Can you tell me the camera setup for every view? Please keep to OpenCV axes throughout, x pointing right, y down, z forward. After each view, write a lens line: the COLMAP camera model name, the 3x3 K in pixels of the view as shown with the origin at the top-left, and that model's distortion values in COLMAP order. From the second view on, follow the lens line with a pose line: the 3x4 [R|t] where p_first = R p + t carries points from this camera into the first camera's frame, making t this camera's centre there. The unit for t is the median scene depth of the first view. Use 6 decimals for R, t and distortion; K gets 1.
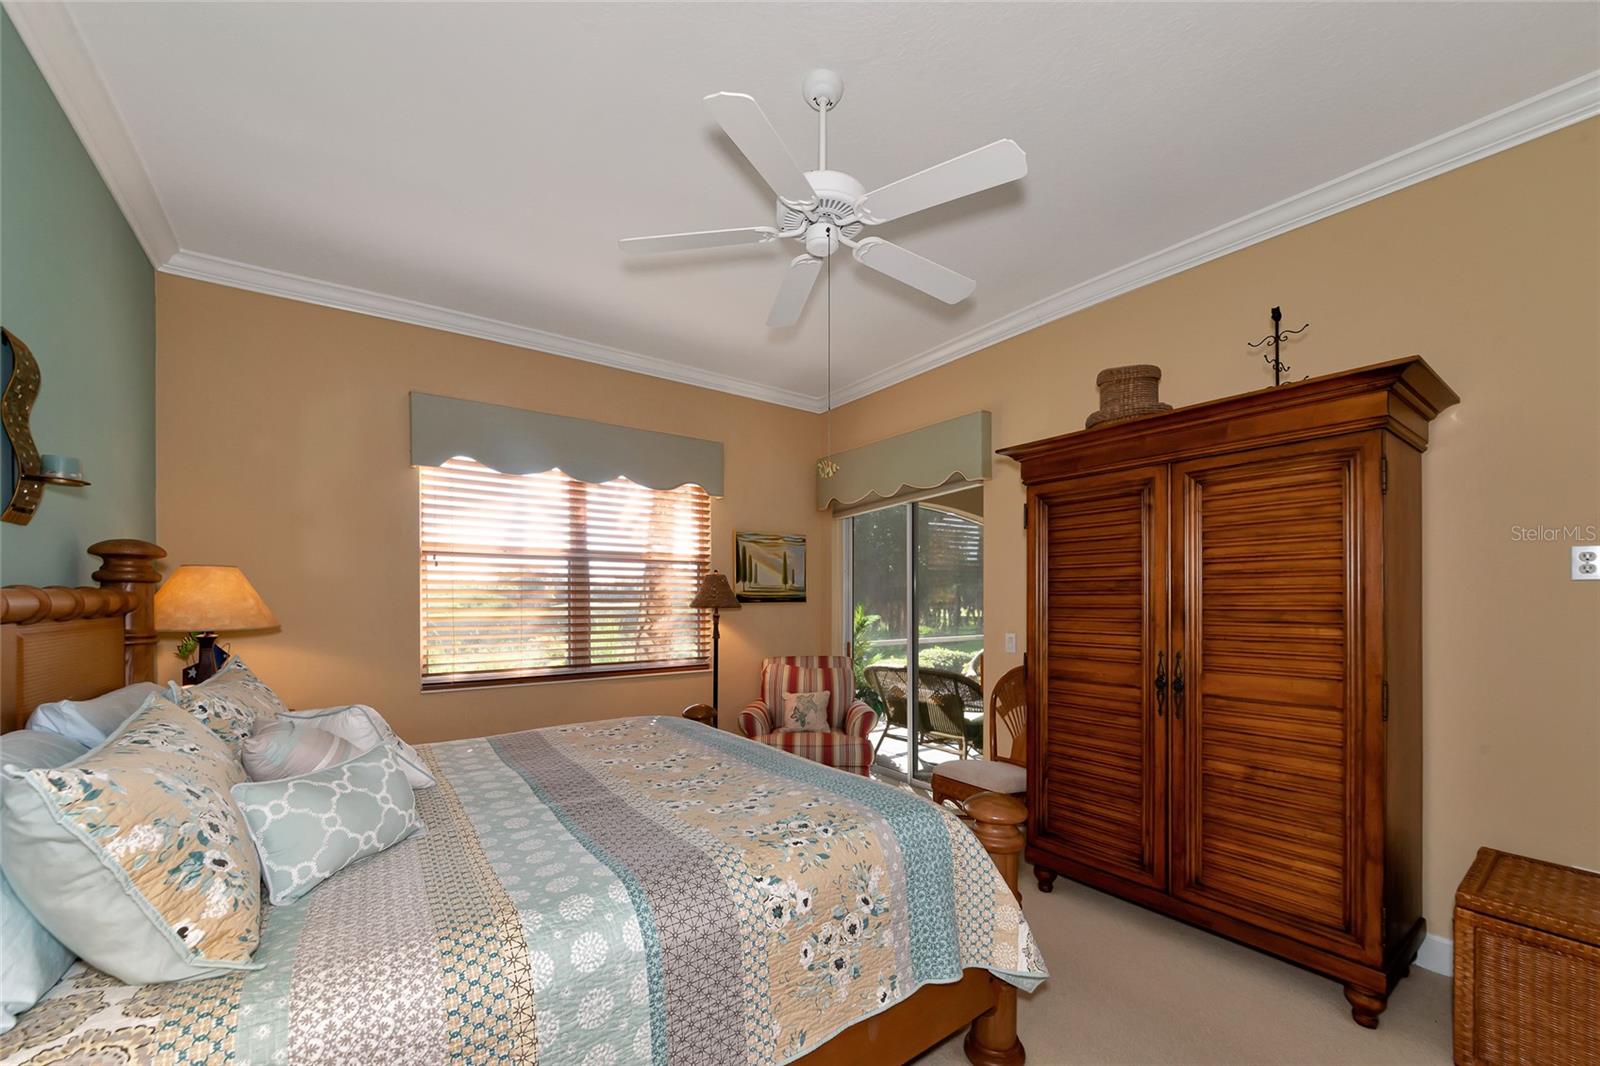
lens RADIAL K [[621.2, 0, 791.6], [0, 621.2, 572.0], [0, 0, 1]] dist [-0.008740, -0.000106]
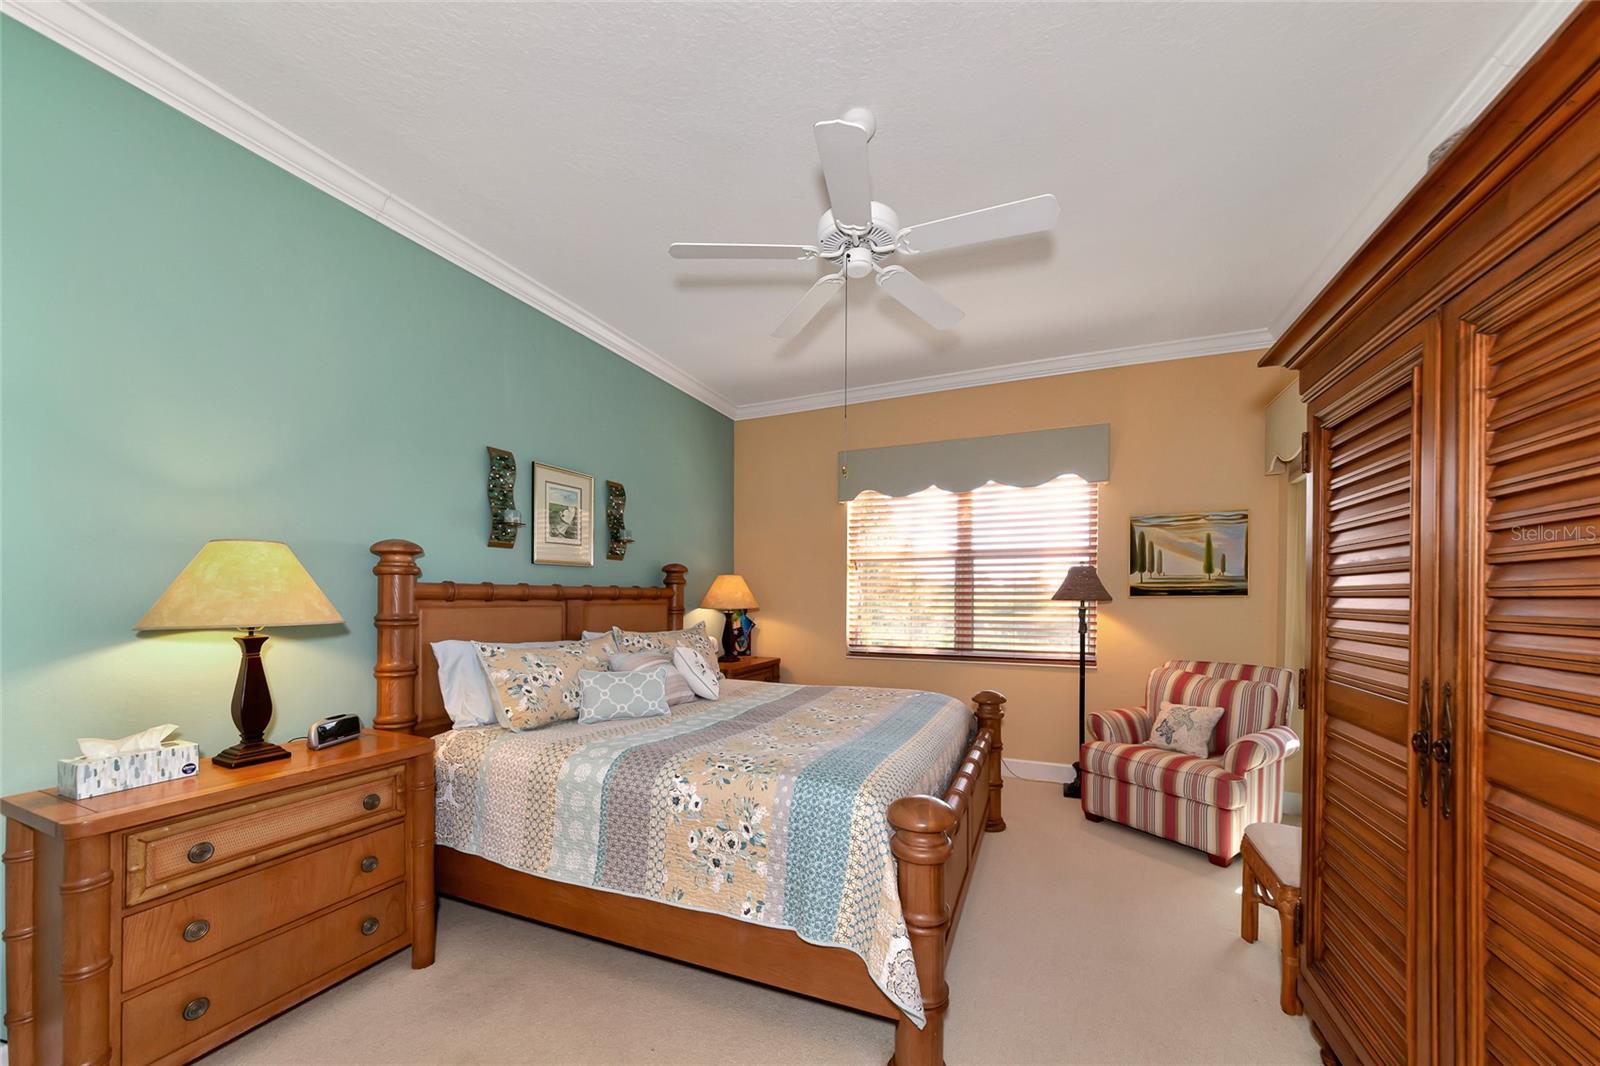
lens RADIAL K [[570.3, 0, 805.2], [0, 570.3, 571.8], [0, 0, 1]] dist [0.000437, -0.000161]
pose [[0.523267, -0.038130, -0.851316, 0.799526], [0.036372, 0.999087, -0.022392, 0.034043], [0.851392, -0.019247, 0.524176, 0.352403]]
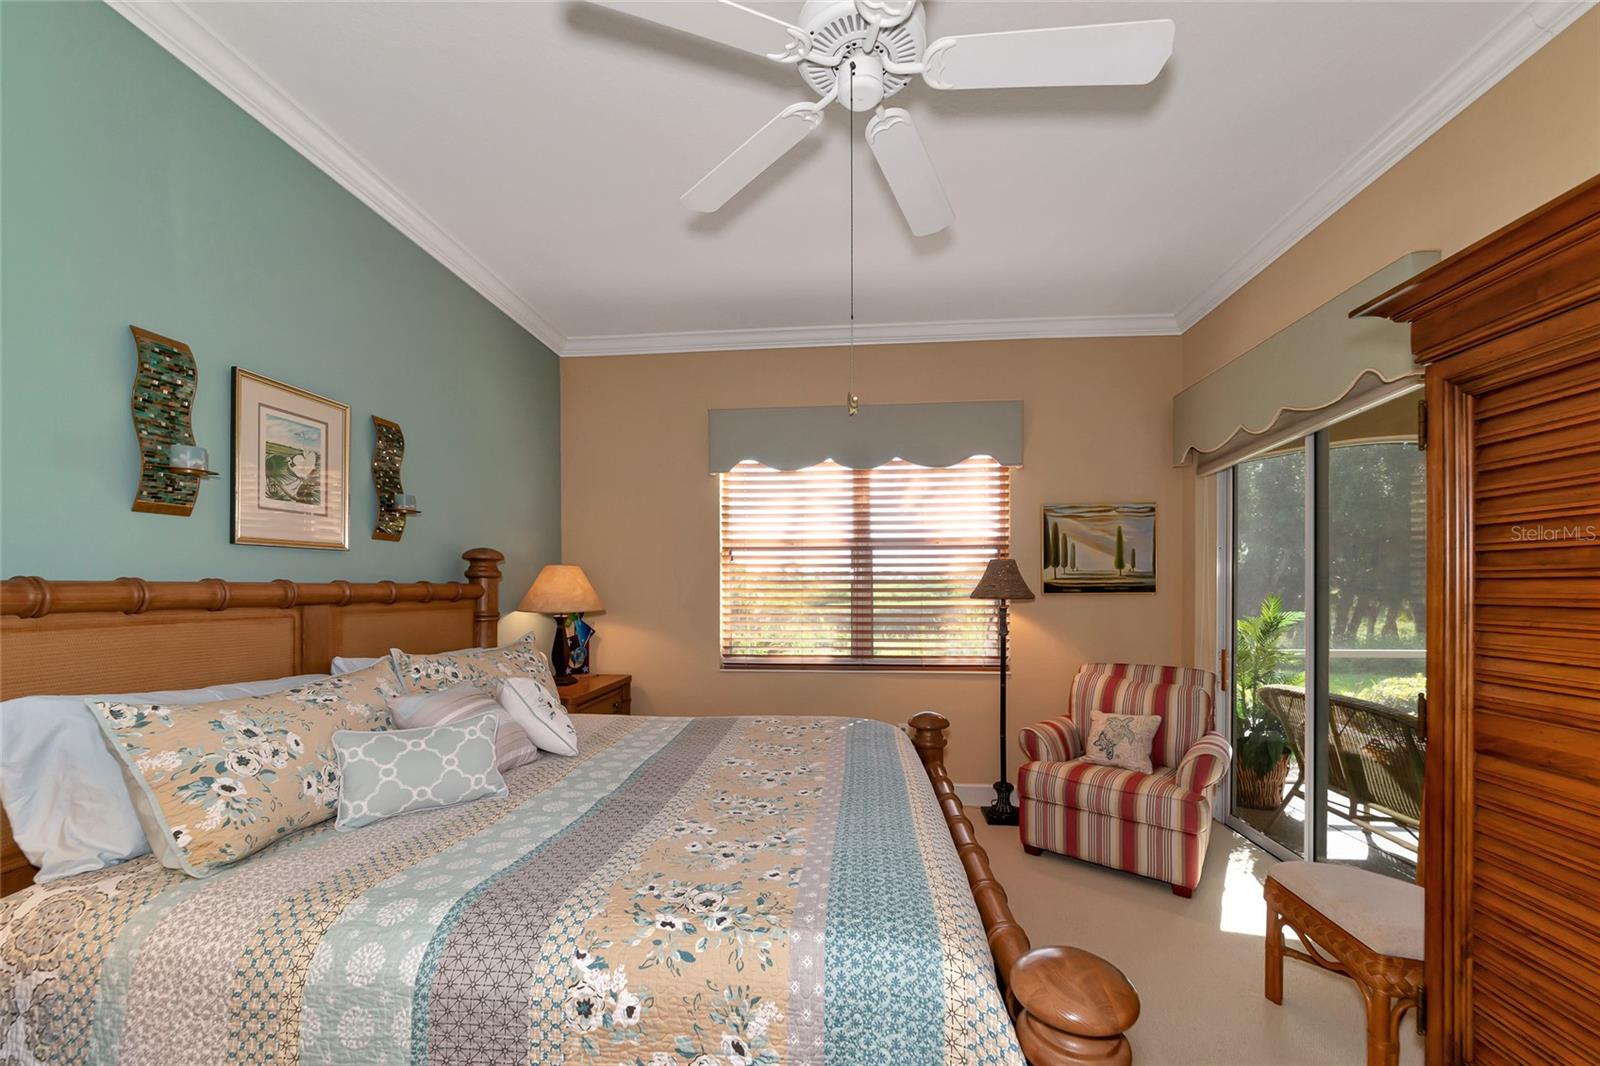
lens RADIAL K [[612.0, 0, 801.0], [0, 612.0, 572.7], [0, 0, 1]] dist [-0.010709, -0.000135]
pose [[0.760668, -0.018172, -0.648887, 0.410161], [0.029862, 0.999529, 0.007014, 0.016026], [0.648454, -0.024712, 0.760853, 0.386777]]
